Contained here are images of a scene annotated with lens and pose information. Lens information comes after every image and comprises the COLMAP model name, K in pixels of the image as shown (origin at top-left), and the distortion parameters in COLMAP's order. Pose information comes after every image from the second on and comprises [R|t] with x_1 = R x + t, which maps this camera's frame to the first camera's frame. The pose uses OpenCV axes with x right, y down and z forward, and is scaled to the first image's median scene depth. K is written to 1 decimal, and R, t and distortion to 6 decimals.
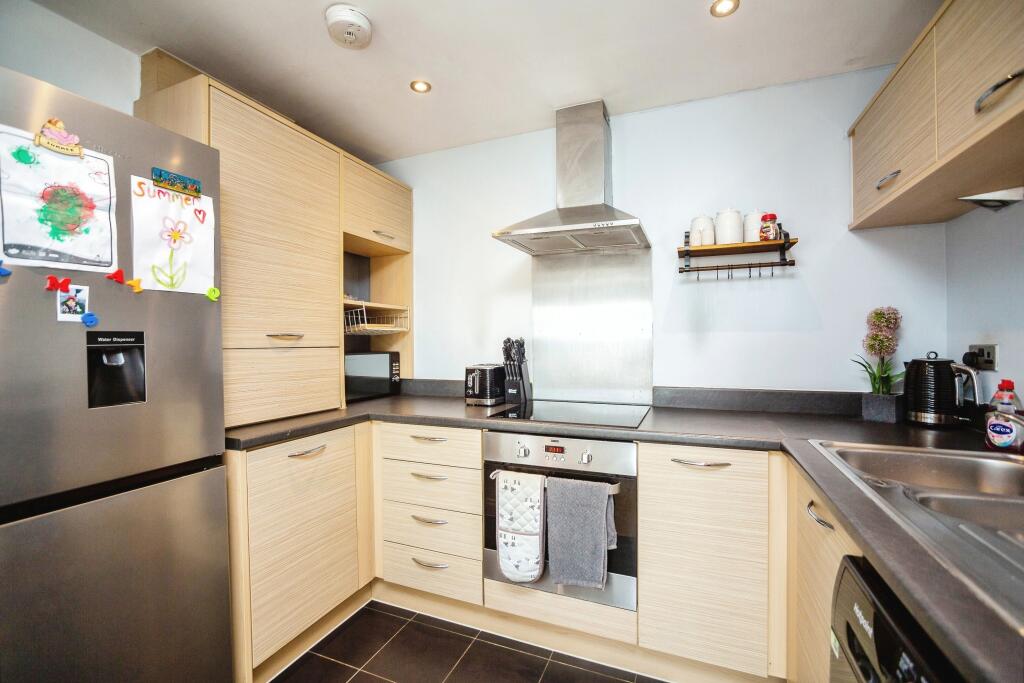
lens RADIAL K [[439.5, 0, 512.0], [0, 439.5, 341.5], [0, 0, 1]] dist [-0.049485, 0.012960]
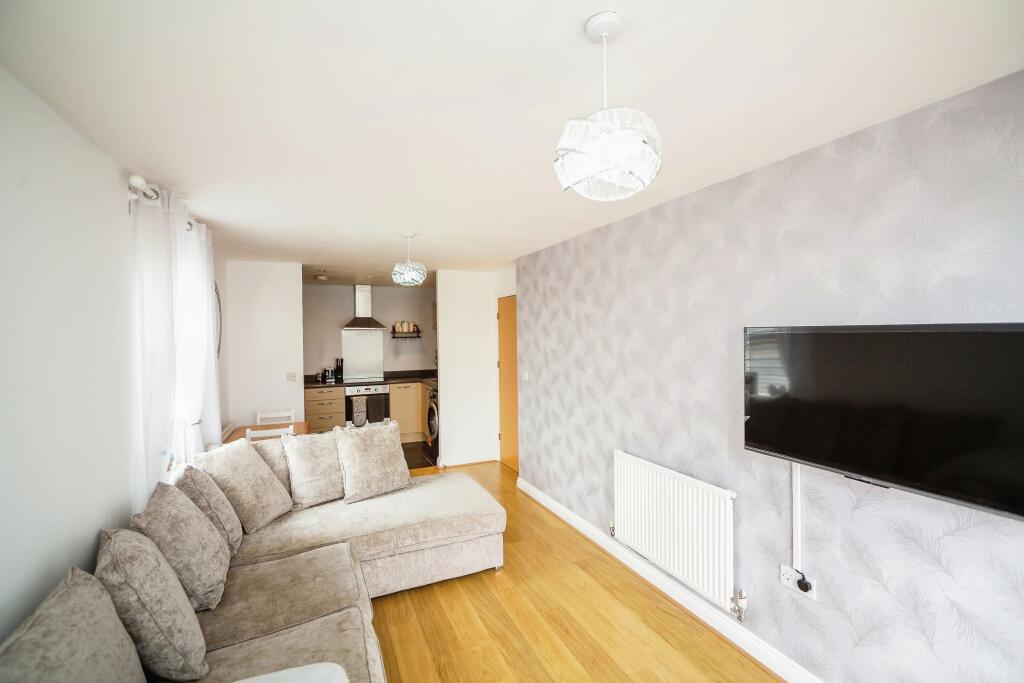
lens RADIAL K [[439.5, 0, 512.0], [0, 439.5, 341.5], [0, 0, 1]] dist [-0.049485, 0.012960]
pose [[0.690876, -0.017250, 0.722767, -1.605171], [0.013560, 0.999849, 0.010901, -0.168798], [-0.722846, 0.002269, 0.691006, -2.283938]]
